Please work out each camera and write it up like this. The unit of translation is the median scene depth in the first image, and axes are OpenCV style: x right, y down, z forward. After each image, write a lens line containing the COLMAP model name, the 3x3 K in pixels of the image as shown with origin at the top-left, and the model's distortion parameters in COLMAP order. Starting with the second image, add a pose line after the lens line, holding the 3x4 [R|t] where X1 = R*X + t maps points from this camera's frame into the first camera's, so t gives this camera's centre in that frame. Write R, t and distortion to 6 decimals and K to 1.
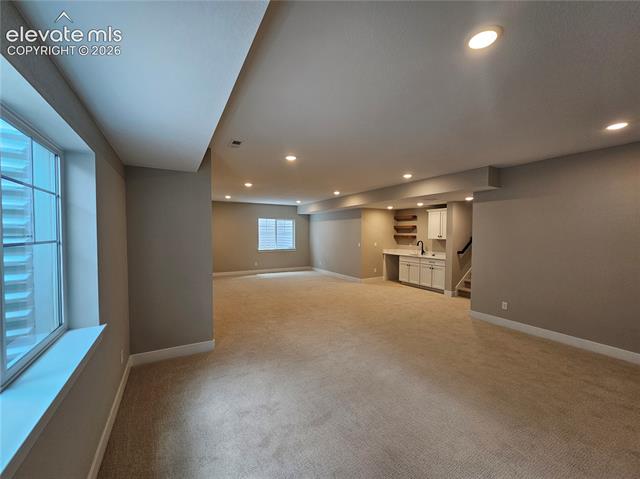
lens RADIAL K [[263.9, 0, 322.0], [0, 263.9, 240.0], [0, 0, 1]] dist [-0.000189, 0.000378]
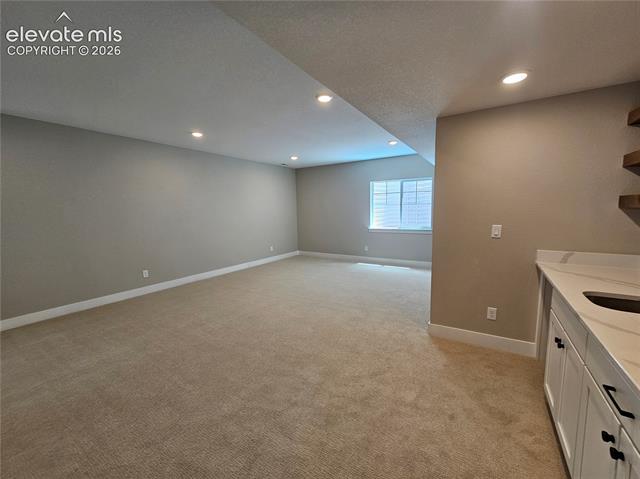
lens RADIAL K [[259.3, 0, 321.3], [0, 259.3, 246.2], [0, 0, 1]] dist [0.000479, 0.000191]
pose [[0.482702, 0.109209, -0.868949, 0.372127], [-0.000618, 0.992237, 0.124360, -0.002323], [0.875785, -0.059492, 0.479022, 0.695204]]
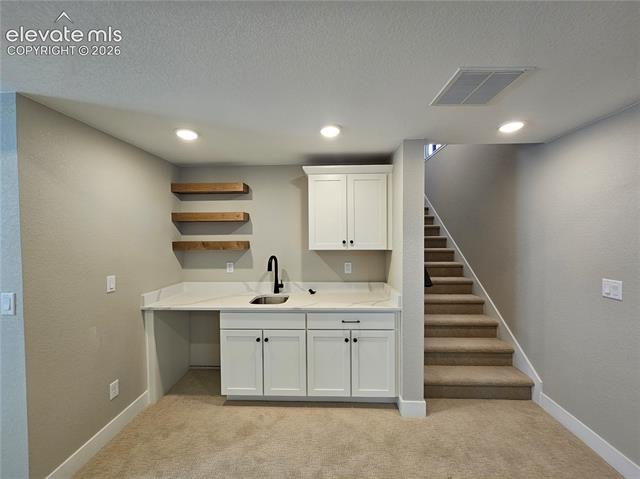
lens RADIAL K [[263.9, 0, 322.0], [0, 263.9, 240.0], [0, 0, 1]] dist [-0.000189, 0.000378]
pose [[0.513076, -0.029664, 0.857830, 0.097375], [0.030409, 0.999403, 0.016372, -0.021076], [-0.857804, 0.017685, 0.513672, 0.723482]]
